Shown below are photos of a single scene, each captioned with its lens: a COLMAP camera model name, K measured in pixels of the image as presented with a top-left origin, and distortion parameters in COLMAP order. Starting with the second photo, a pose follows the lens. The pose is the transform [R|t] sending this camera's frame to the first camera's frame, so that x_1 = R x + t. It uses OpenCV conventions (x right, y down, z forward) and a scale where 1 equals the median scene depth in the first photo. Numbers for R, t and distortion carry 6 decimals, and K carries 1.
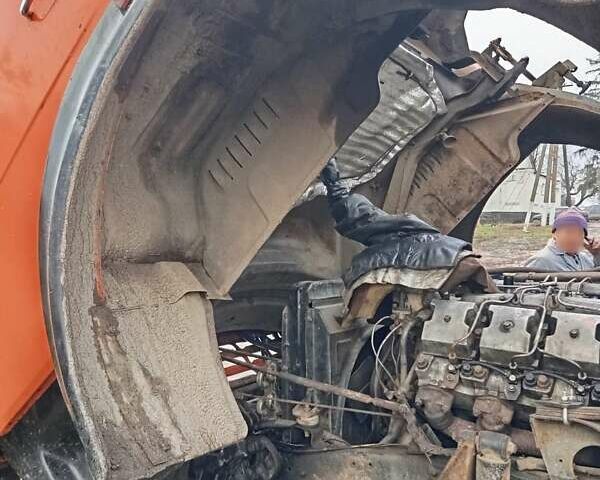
lens RADIAL K [[669.7, 0, 288.9], [0, 669.7, 243.3], [0, 0, 1]] dist [0.100120, -0.235996]
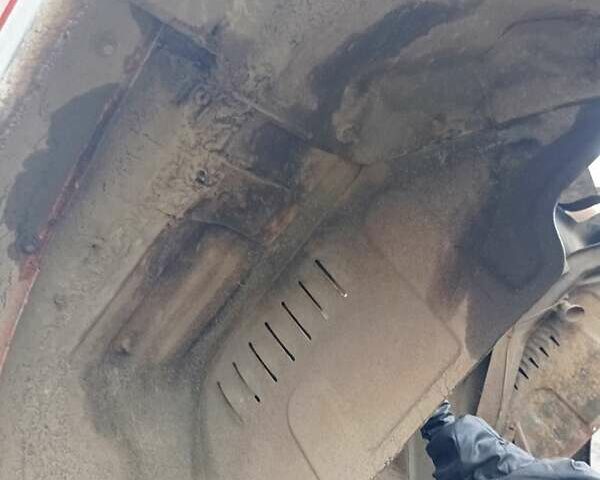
lens RADIAL K [[669.7, 0, 288.9], [0, 669.7, 243.3], [0, 0, 1]] dist [0.100120, -0.235996]
pose [[0.999630, -0.001990, -0.027140, -0.040850], [-0.003690, 0.978196, -0.207650, -0.099113], [0.026962, 0.207674, 0.977827, 0.395570]]
